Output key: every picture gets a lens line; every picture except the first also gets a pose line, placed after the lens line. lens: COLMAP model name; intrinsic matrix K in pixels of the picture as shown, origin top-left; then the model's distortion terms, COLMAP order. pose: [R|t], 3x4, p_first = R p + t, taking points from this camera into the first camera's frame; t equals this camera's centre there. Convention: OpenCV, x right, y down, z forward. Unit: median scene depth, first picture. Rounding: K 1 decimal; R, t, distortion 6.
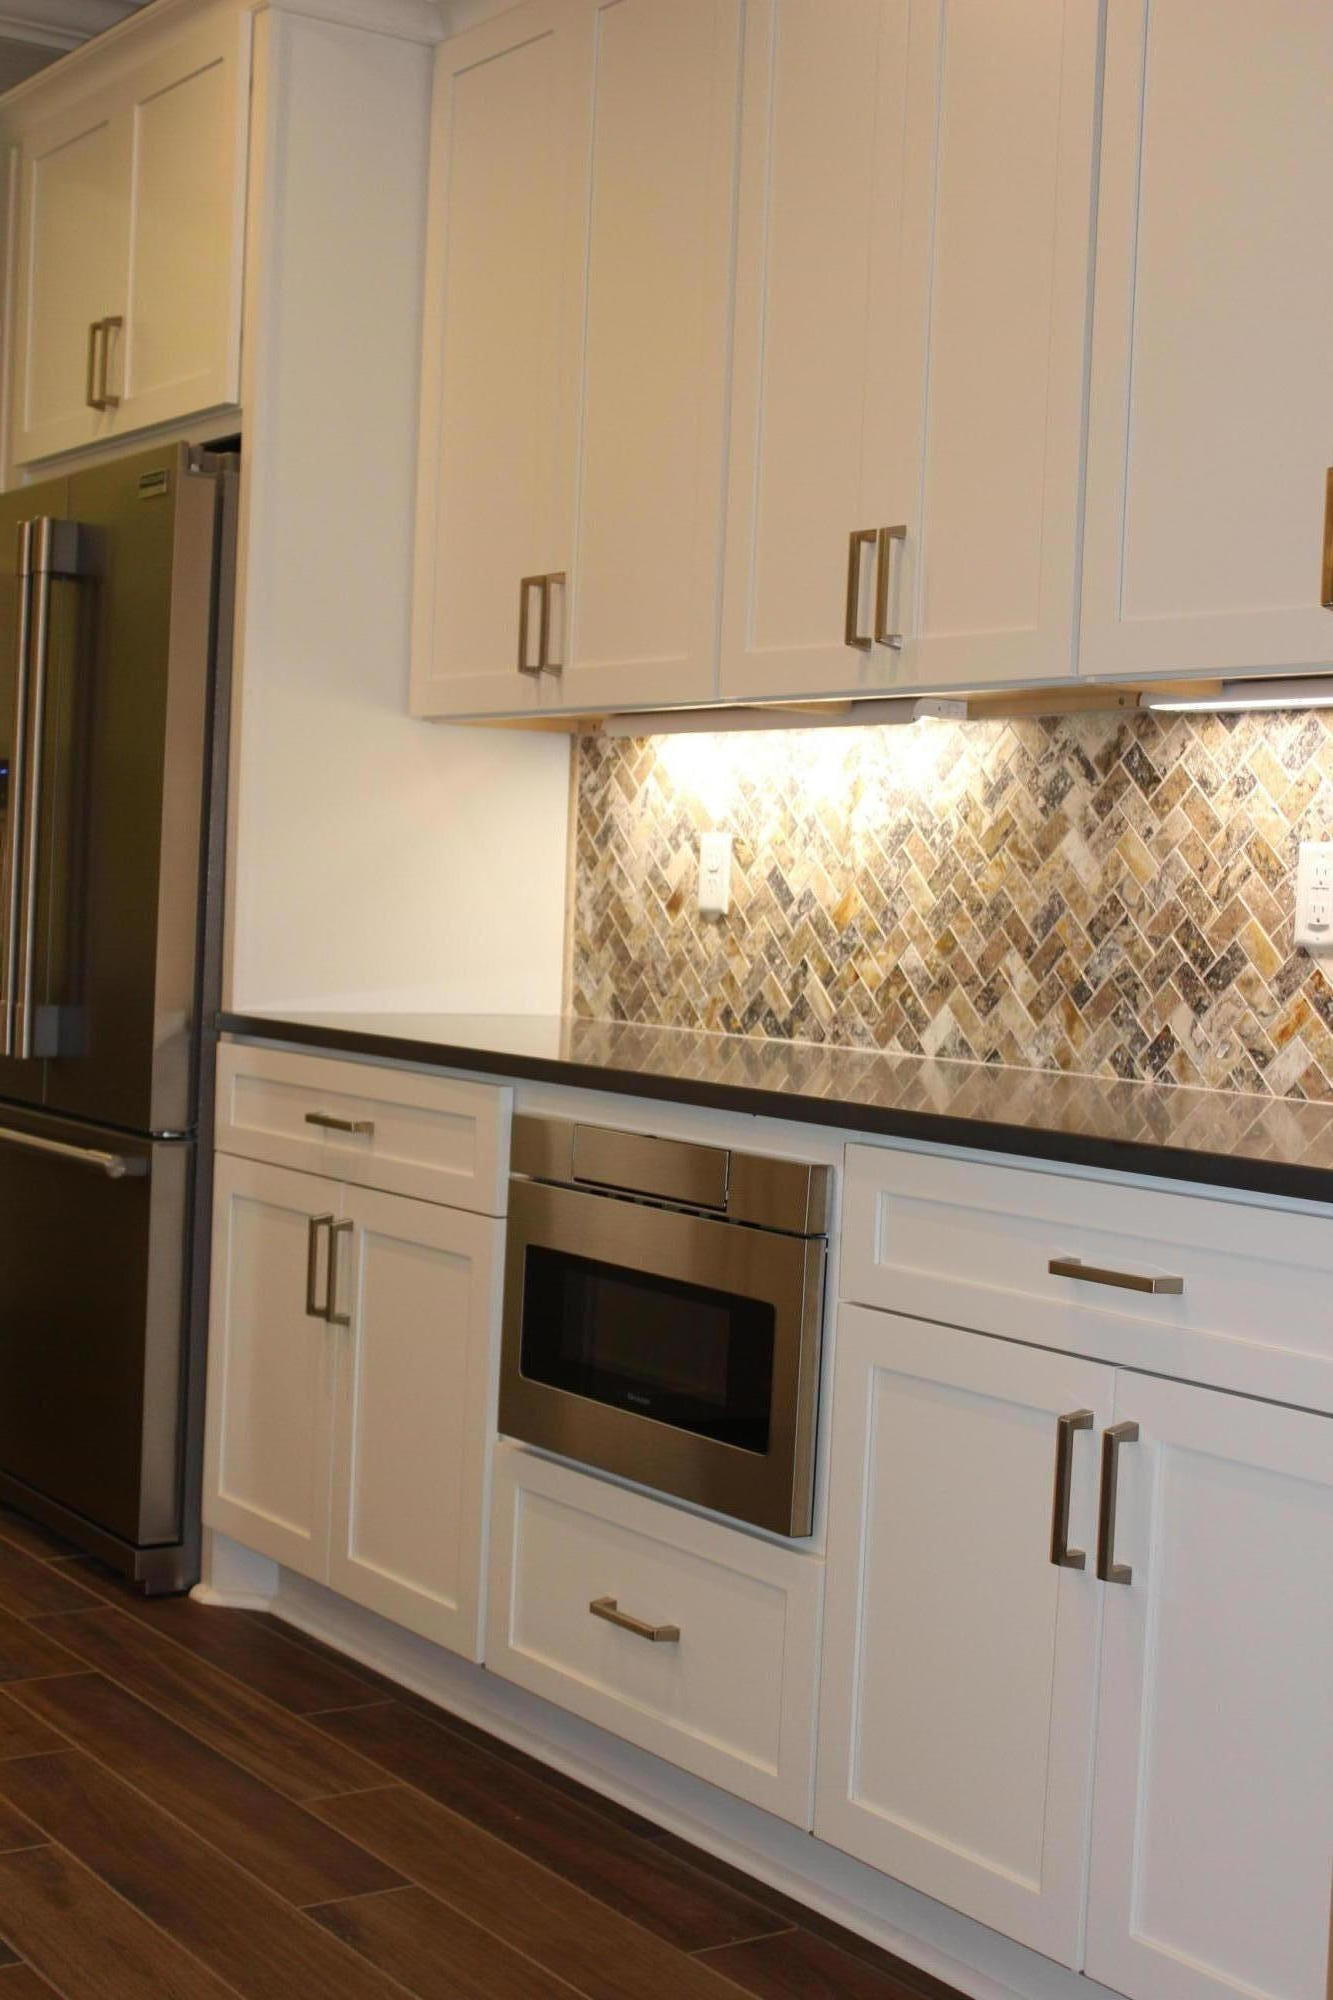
lens RADIAL K [[2722.2, 0, 666.5], [0, 2722.2, 1000.0], [0, 0, 1]] dist [-0.069956, 0.119014]
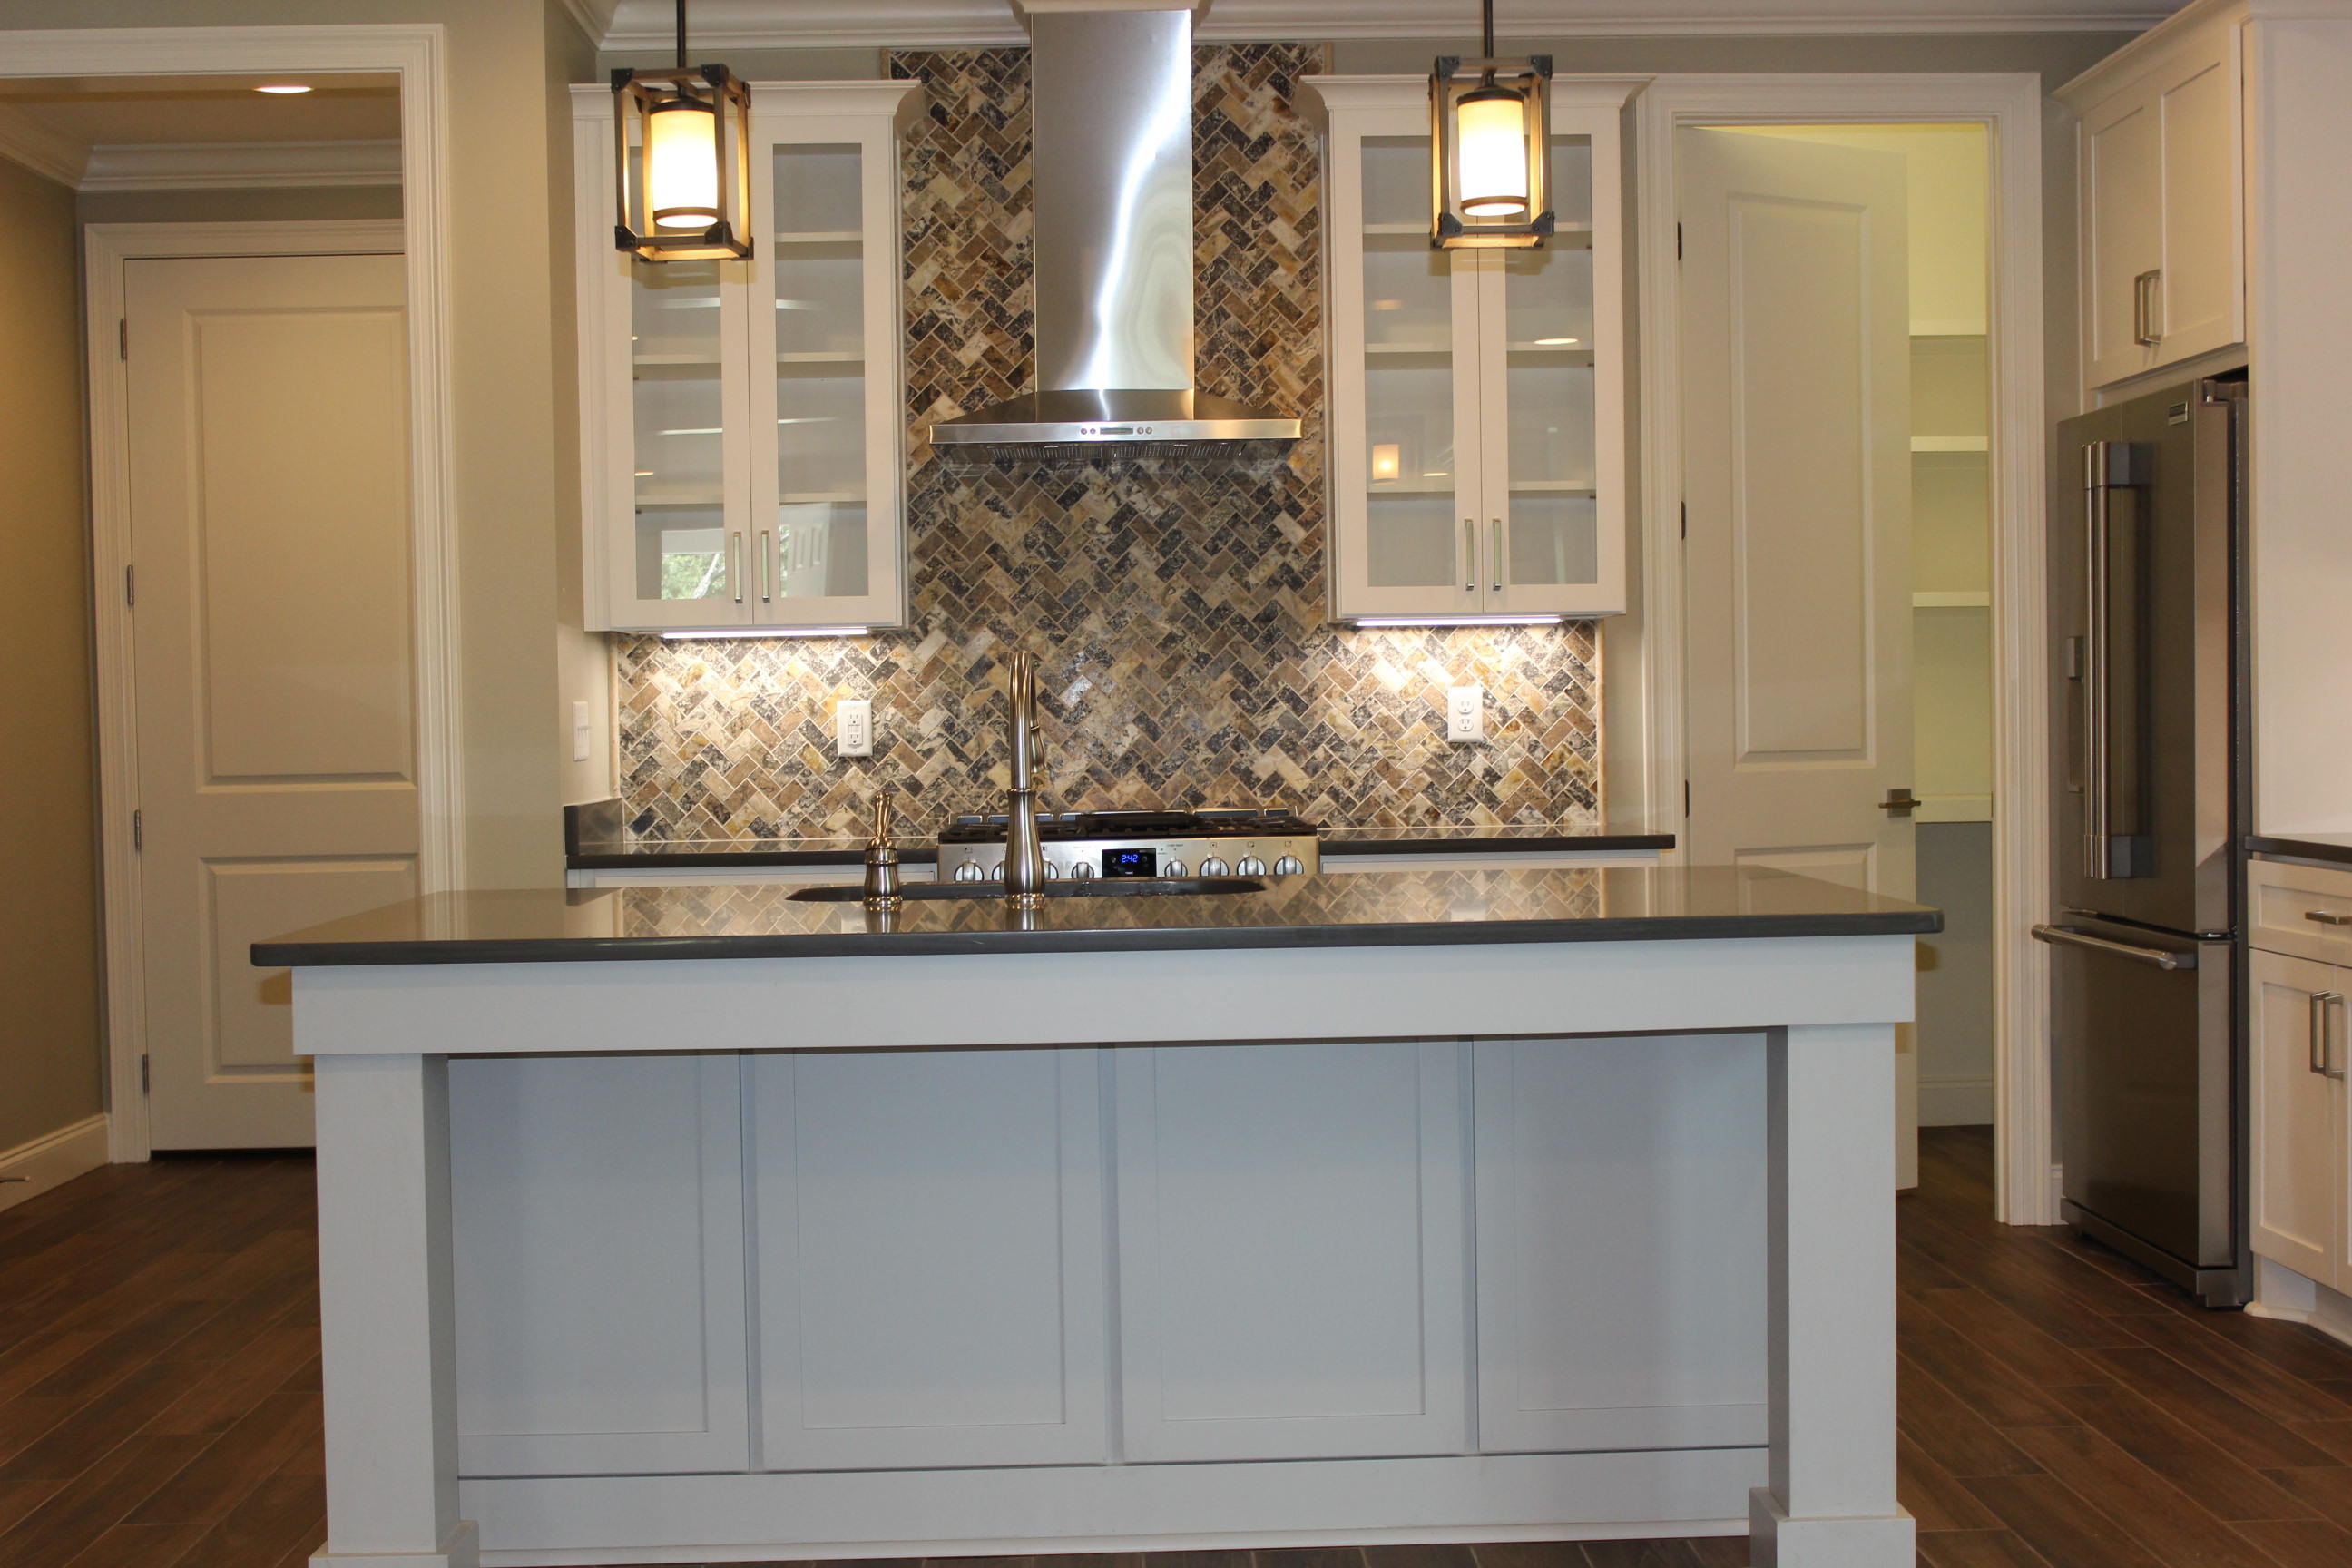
lens RADIAL K [[3201.3, 0, 1160.2], [0, 3201.3, 817.3], [0, 0, 1]] dist [-0.069956, 0.119014]
pose [[0.835884, -0.039498, -0.547484, 0.214327], [0.033112, 0.999220, -0.021534, 0.010926], [0.547907, -0.000129, 0.836539, -0.483001]]
